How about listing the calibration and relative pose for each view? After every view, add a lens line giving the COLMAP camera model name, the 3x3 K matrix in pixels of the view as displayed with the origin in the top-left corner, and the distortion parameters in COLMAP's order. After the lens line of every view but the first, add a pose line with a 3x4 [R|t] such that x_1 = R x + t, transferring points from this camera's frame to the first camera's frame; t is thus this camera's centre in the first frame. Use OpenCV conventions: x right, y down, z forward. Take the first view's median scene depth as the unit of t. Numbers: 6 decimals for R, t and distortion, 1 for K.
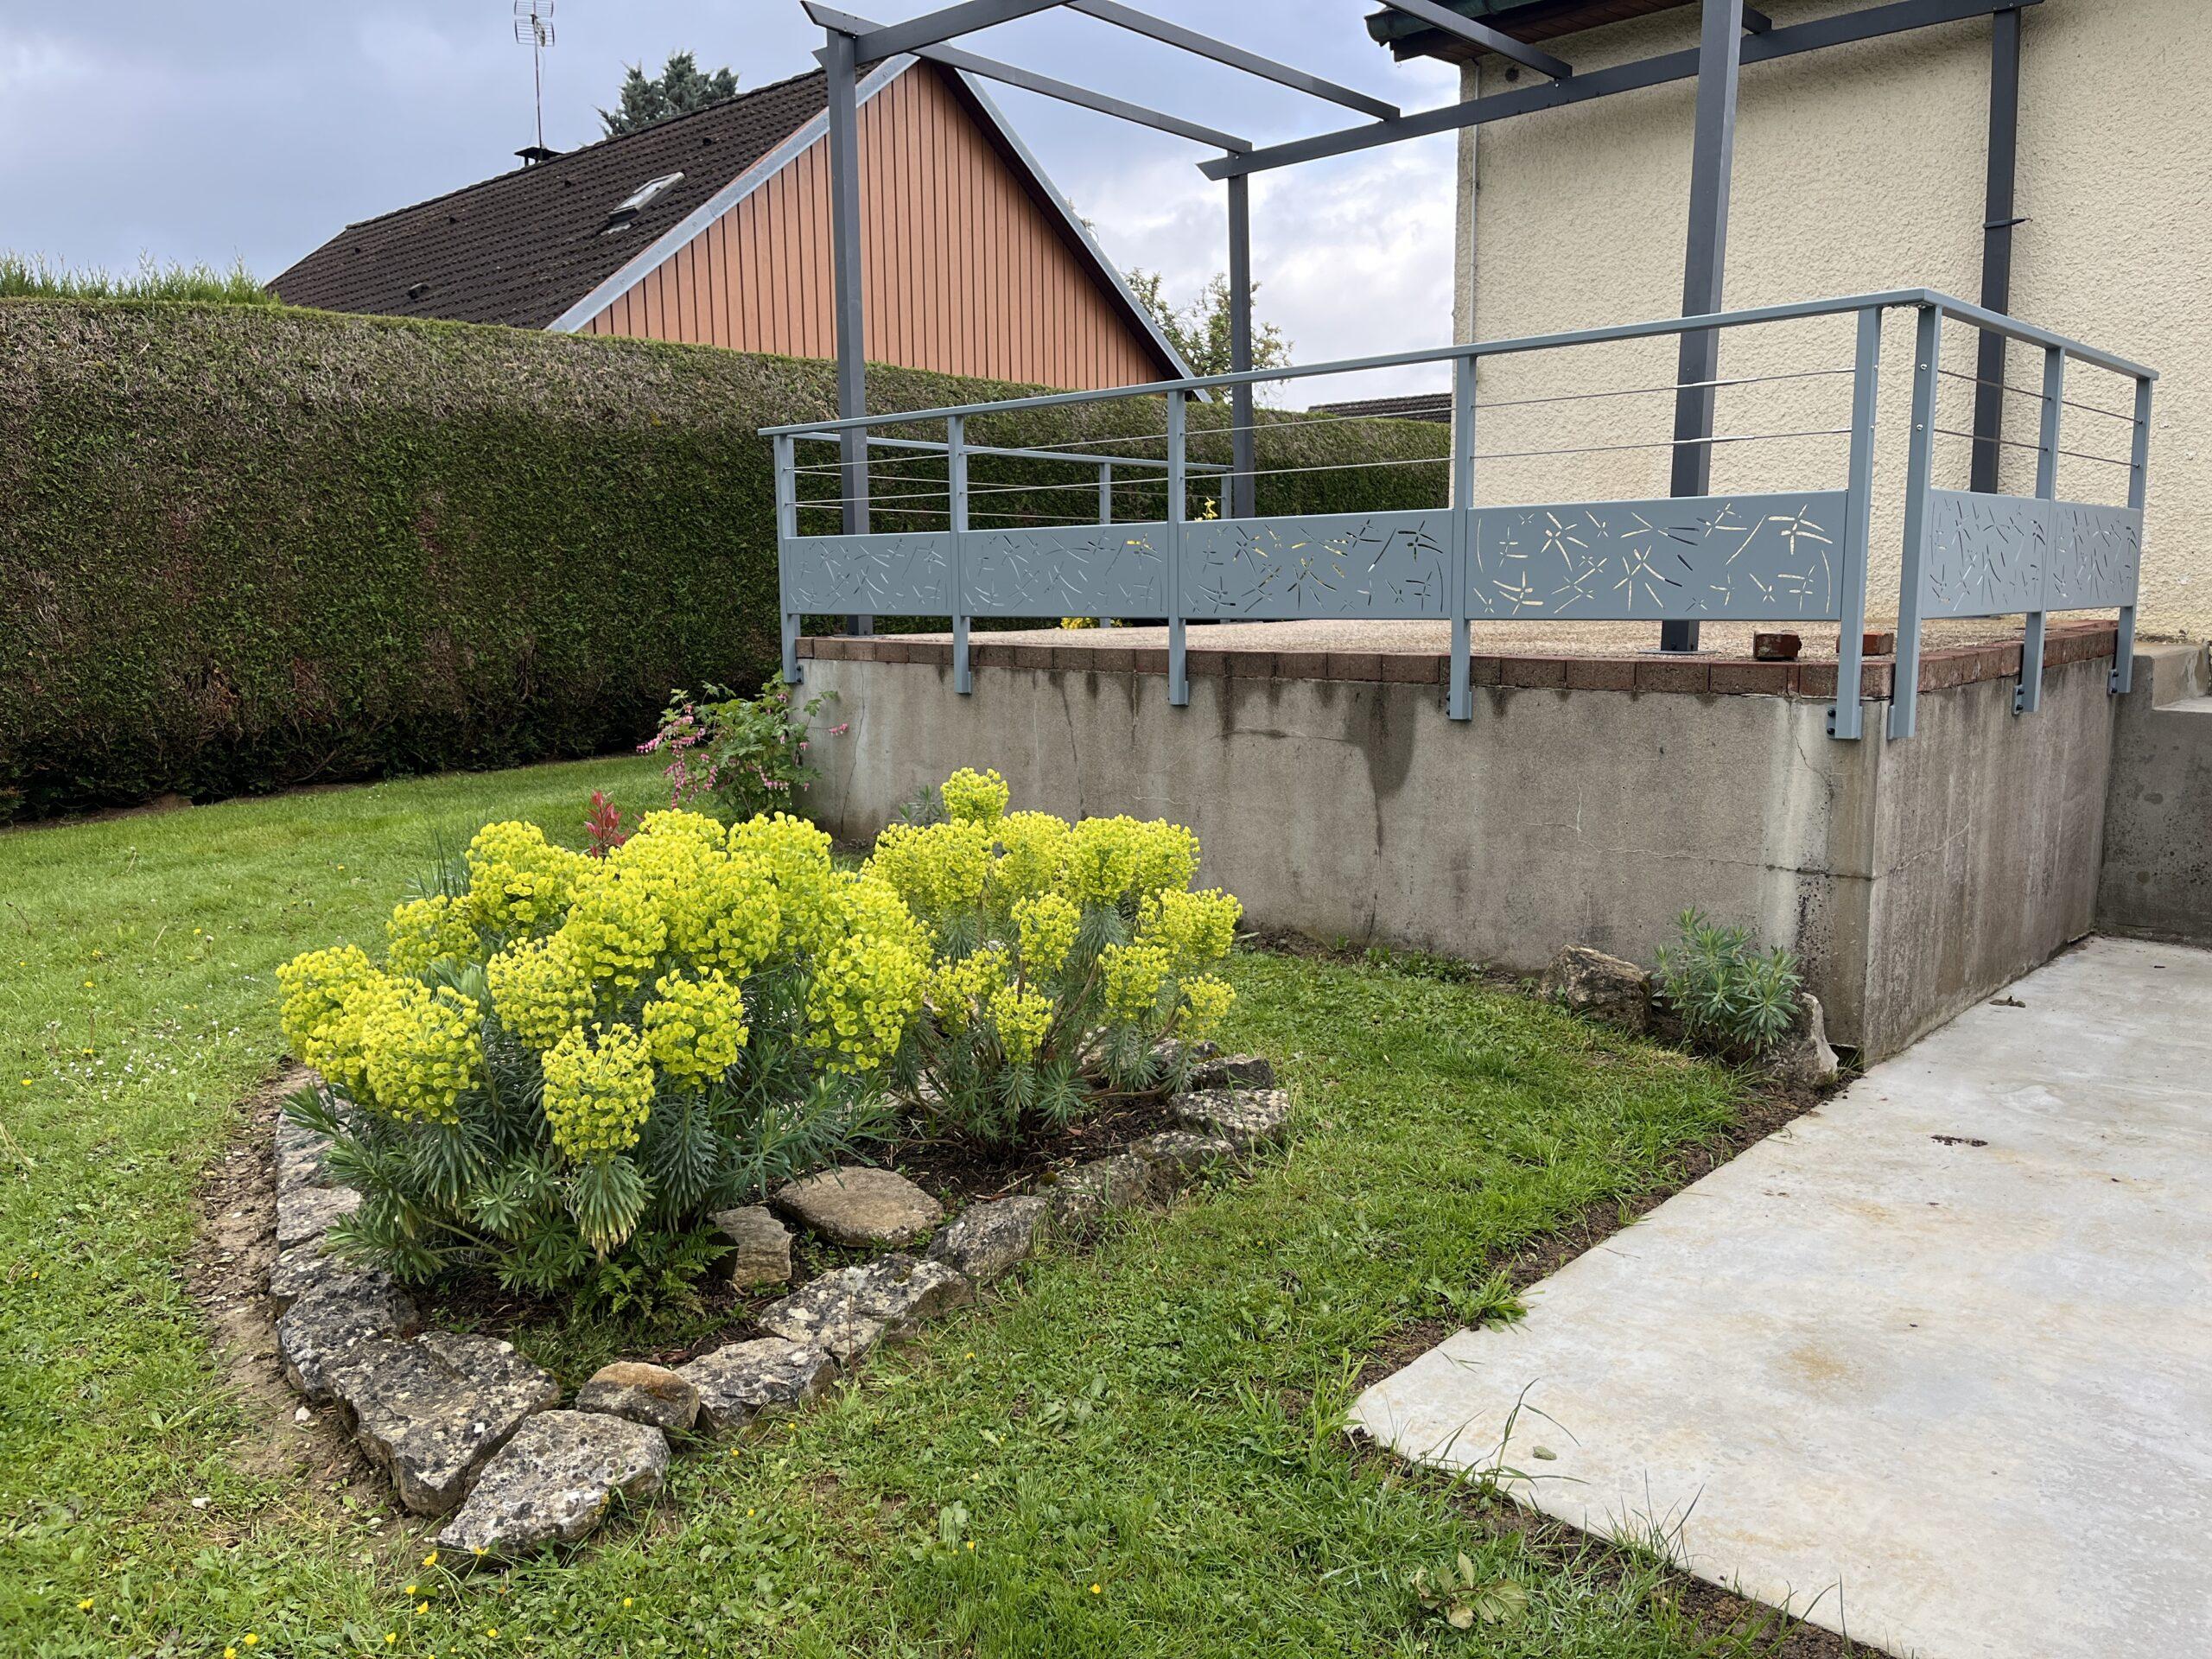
lens RADIAL K [[1779.8, 0, 1106.0], [0, 1779.8, 829.5], [0, 0, 1]] dist [0.079189, -0.098096]
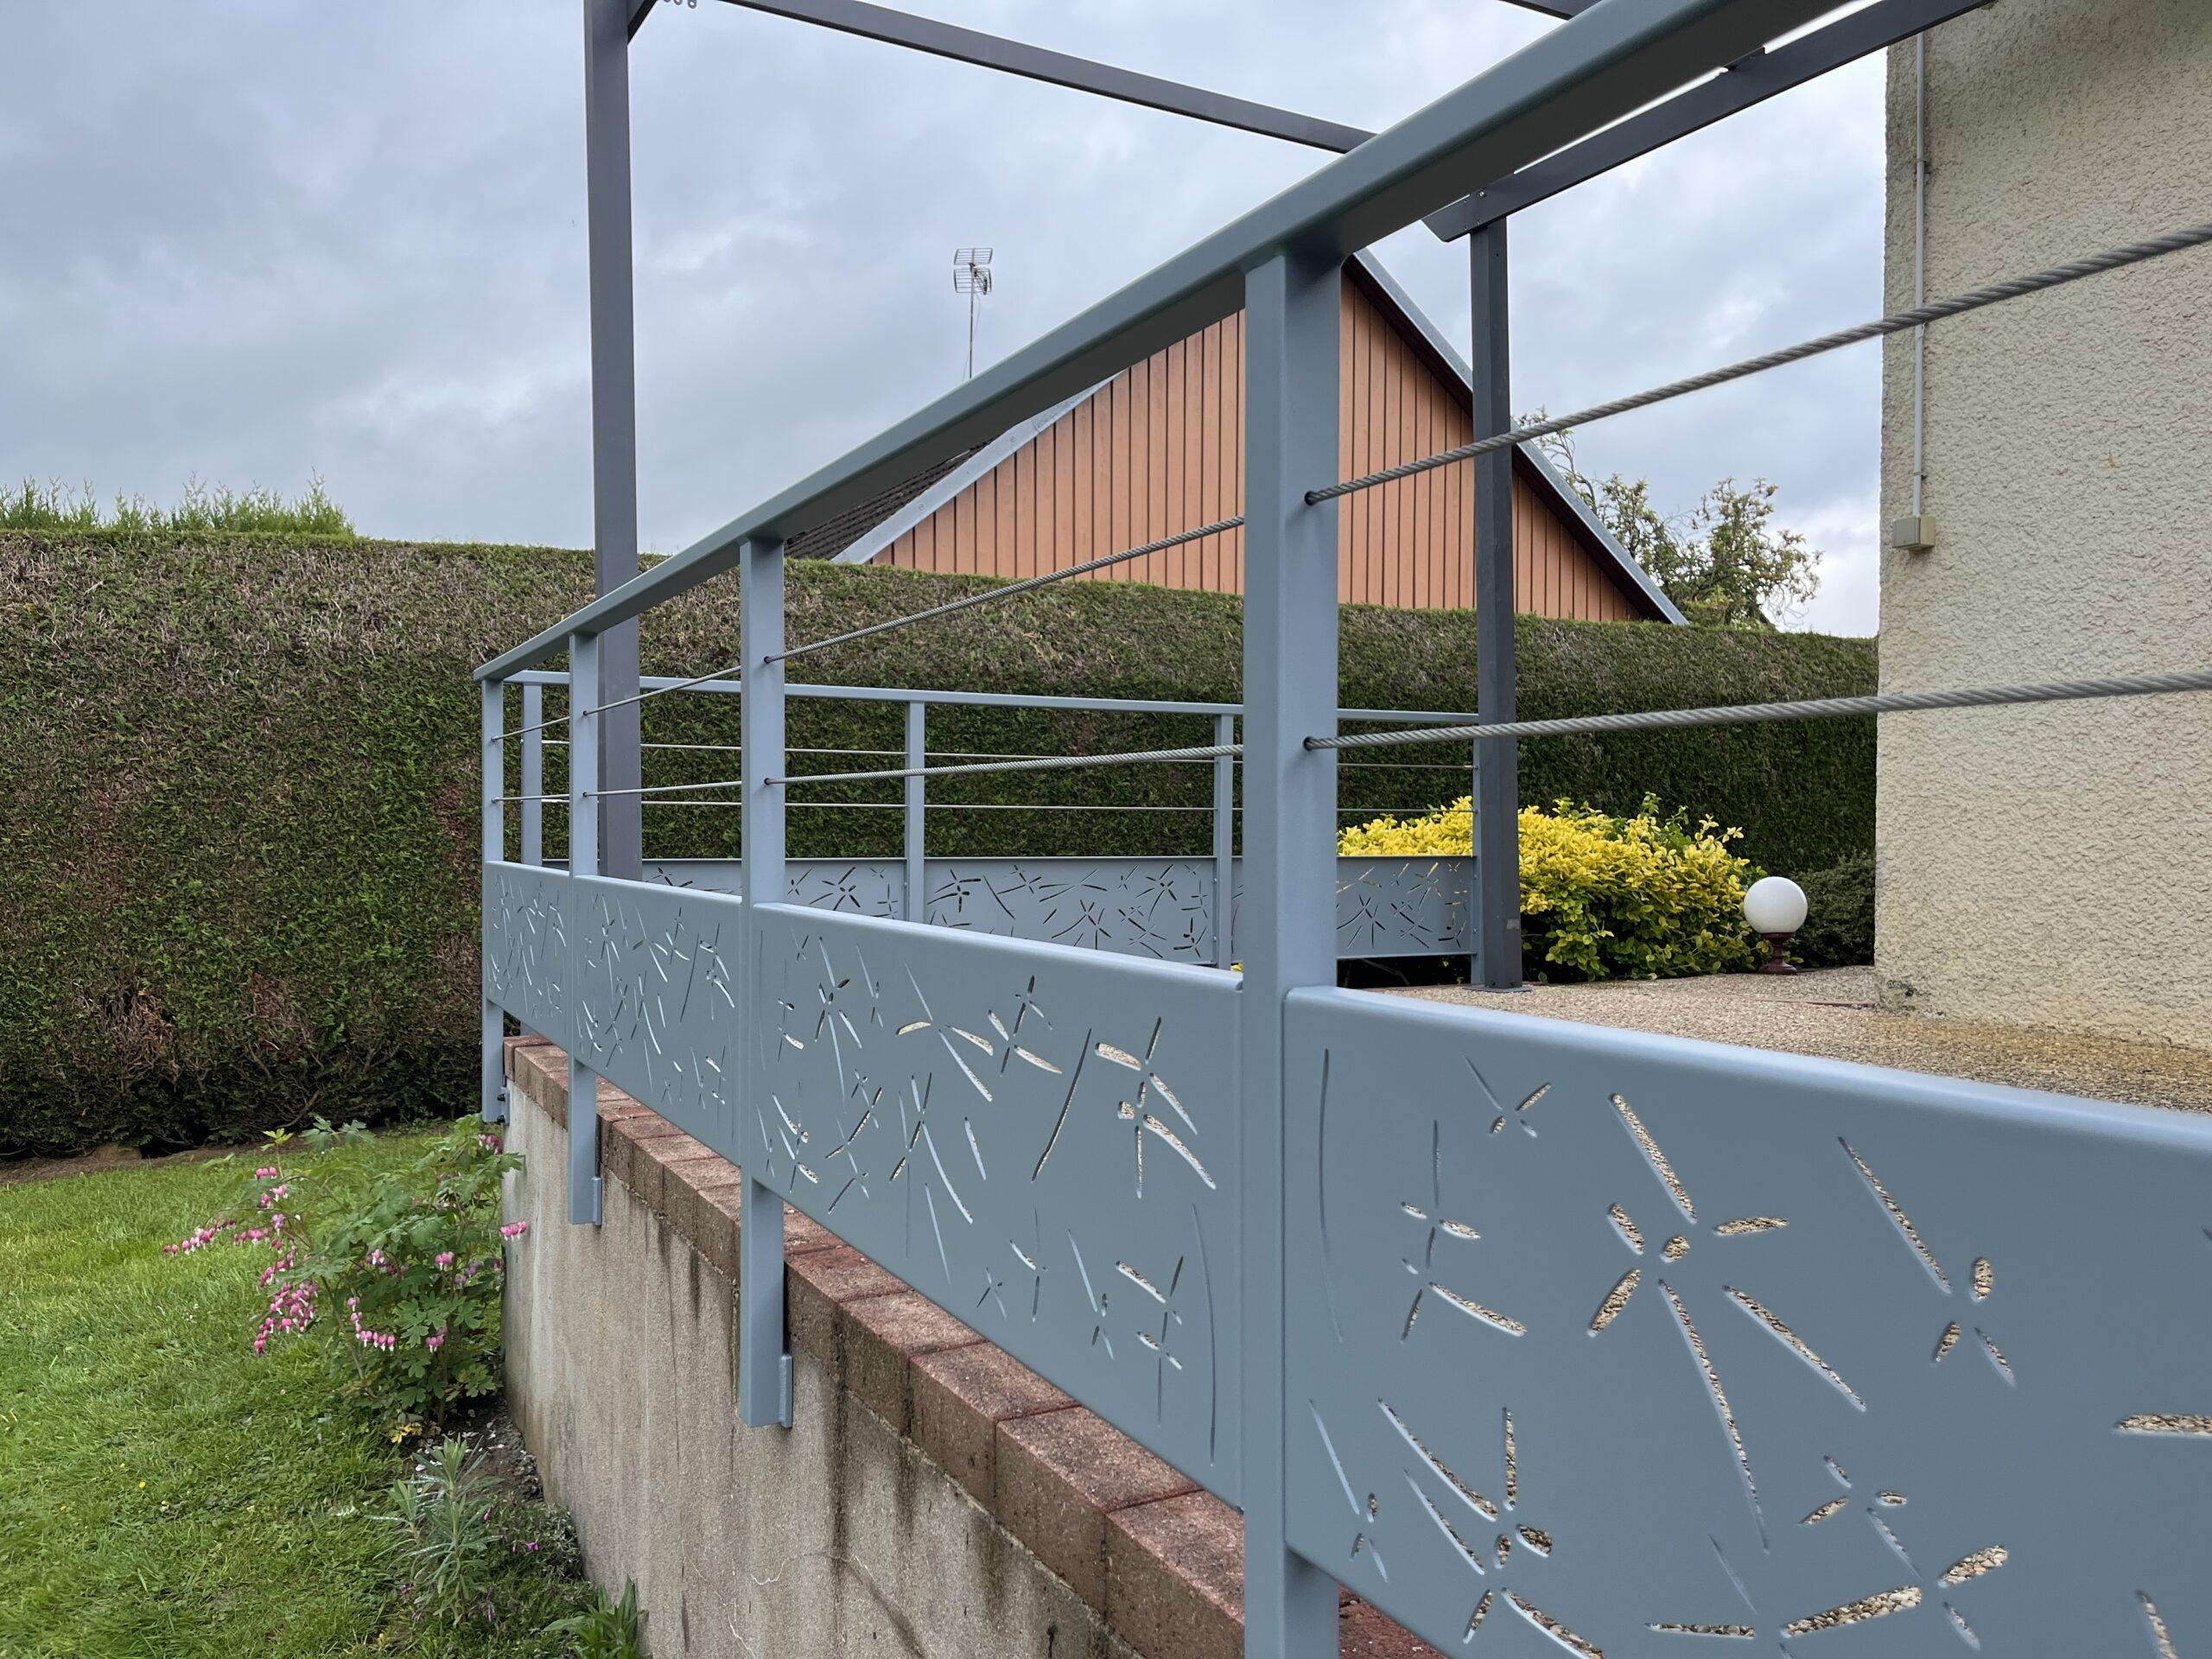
lens RADIAL K [[1667.2, 0, 1106.0], [0, 1667.2, 829.5], [0, 0, 1]] dist [0.035452, 0.001197]
pose [[0.941450, 0.013642, -0.336877, 0.134452], [-0.055170, 0.991947, -0.114009, -0.095962], [0.332609, 0.125919, 0.934621, 0.447323]]
